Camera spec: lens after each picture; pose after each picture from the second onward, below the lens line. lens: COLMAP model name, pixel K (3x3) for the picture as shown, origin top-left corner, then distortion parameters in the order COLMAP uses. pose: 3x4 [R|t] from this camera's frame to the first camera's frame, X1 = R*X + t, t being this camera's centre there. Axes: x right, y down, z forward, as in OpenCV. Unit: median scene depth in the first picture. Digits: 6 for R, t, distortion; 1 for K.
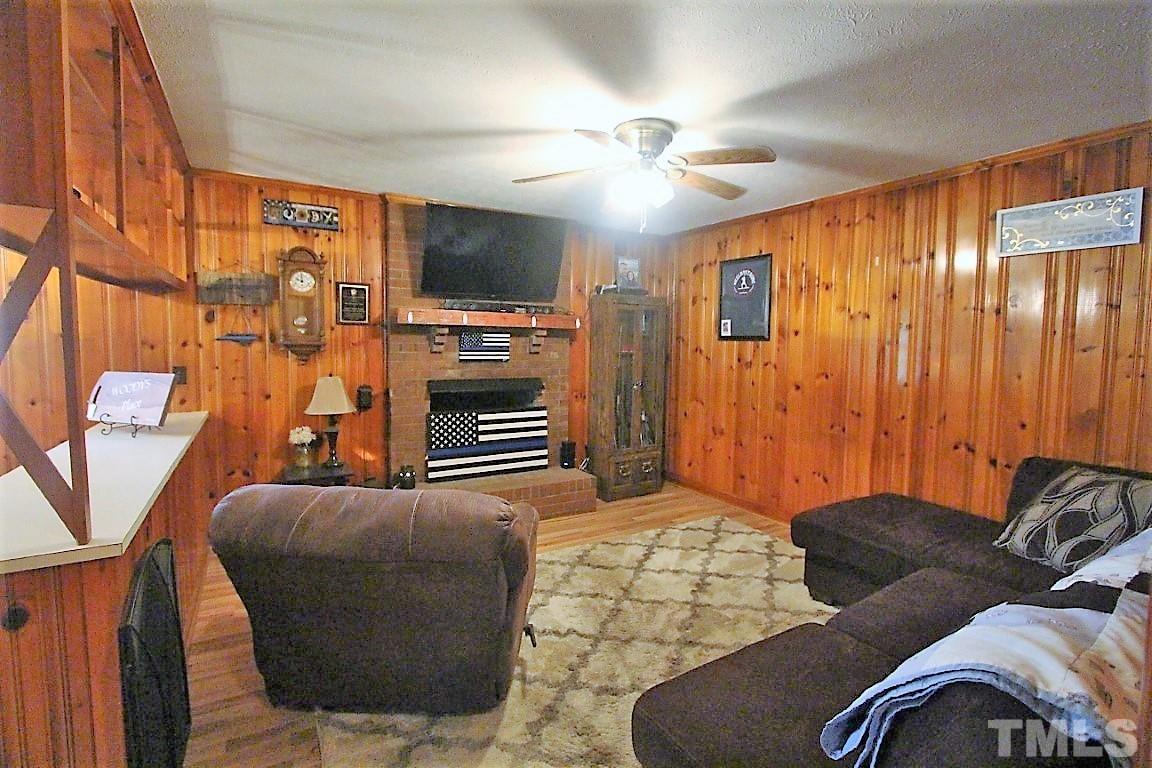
lens RADIAL K [[528.6, 0, 578.8], [0, 528.6, 380.3], [0, 0, 1]] dist [-0.005067, -0.000090]
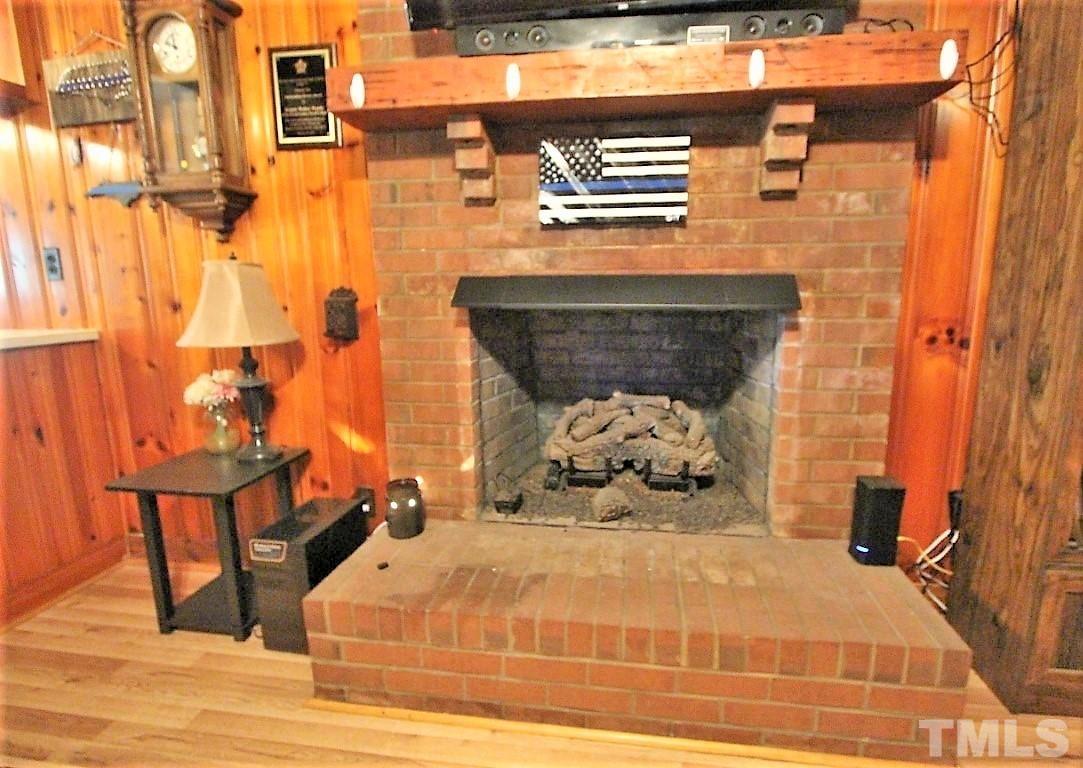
lens RADIAL K [[548.8, 0, 546.7], [0, 548.8, 379.3], [0, 0, 1]] dist [-0.010993, -0.000266]
pose [[0.777398, 0.087283, -0.622924, 0.025202], [-0.026457, 0.993987, 0.106257, 0.028933], [0.628452, -0.066123, 0.775032, 0.673684]]
